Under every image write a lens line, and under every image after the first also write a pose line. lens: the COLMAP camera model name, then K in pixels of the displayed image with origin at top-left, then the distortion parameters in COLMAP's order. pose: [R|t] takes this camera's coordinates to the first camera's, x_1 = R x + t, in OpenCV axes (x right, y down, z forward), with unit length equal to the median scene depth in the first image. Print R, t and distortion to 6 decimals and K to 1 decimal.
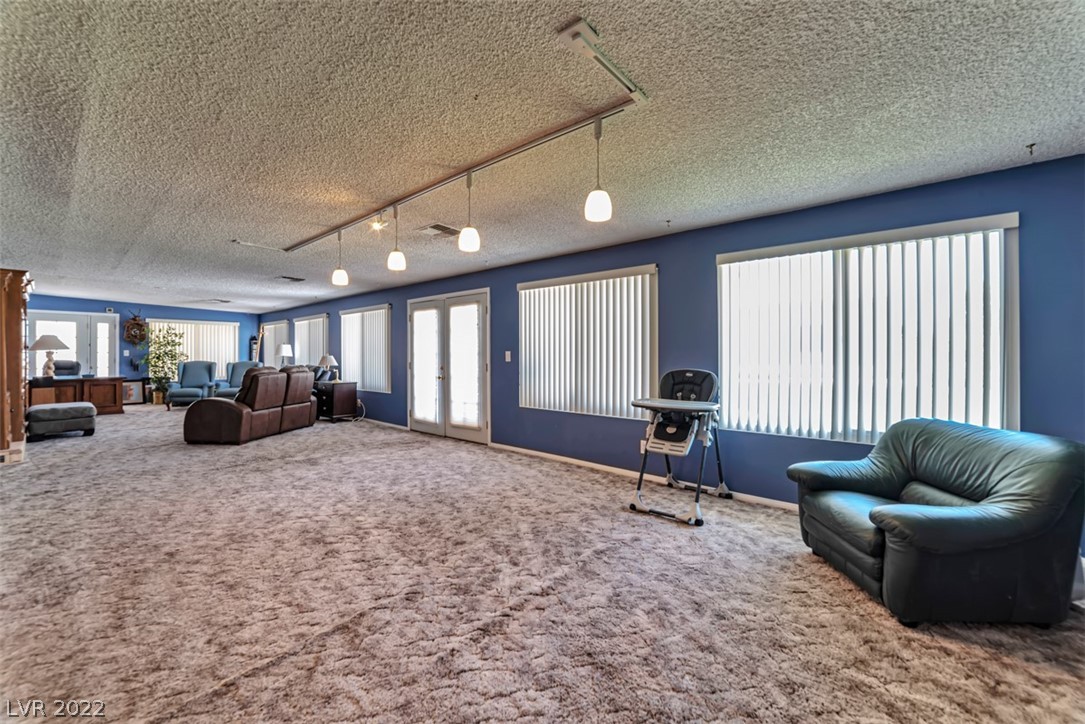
lens RADIAL K [[444.4, 0, 547.7], [0, 444.4, 361.5], [0, 0, 1]] dist [-0.026320, 0.000720]
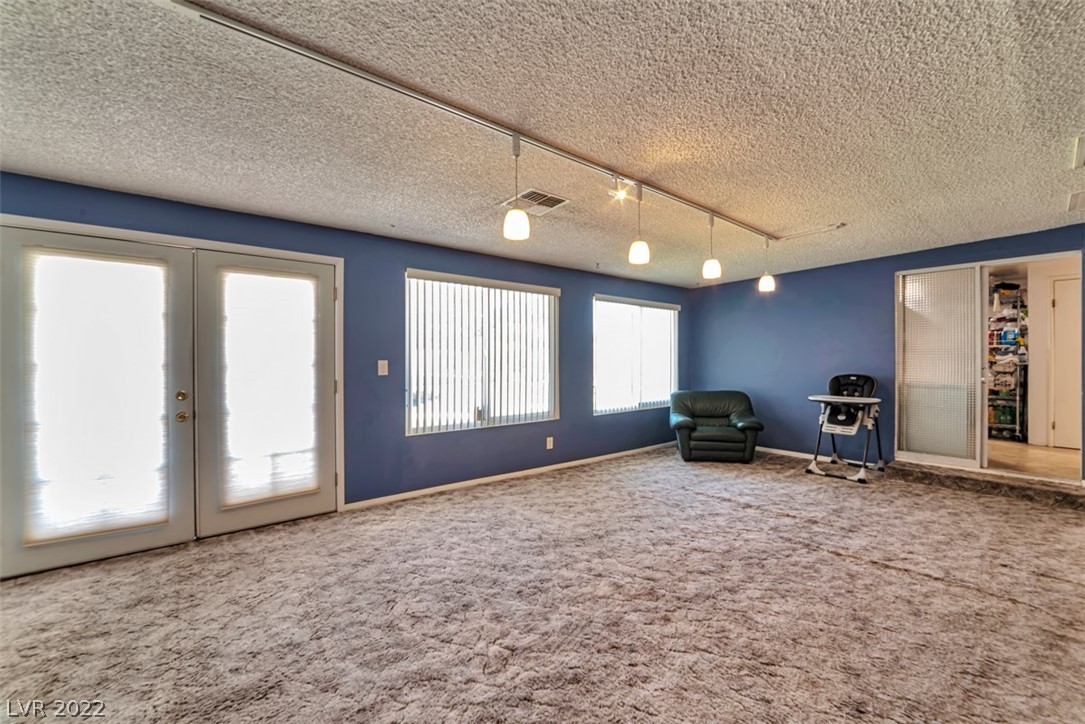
lens RADIAL K [[444.4, 0, 547.7], [0, 444.4, 361.5], [0, 0, 1]] dist [-0.026320, 0.000720]
pose [[0.156885, 0.002329, 0.987614, -0.754350], [0.022397, 0.999732, -0.005916, -0.011601], [-0.987363, 0.023047, 0.156791, 0.659215]]
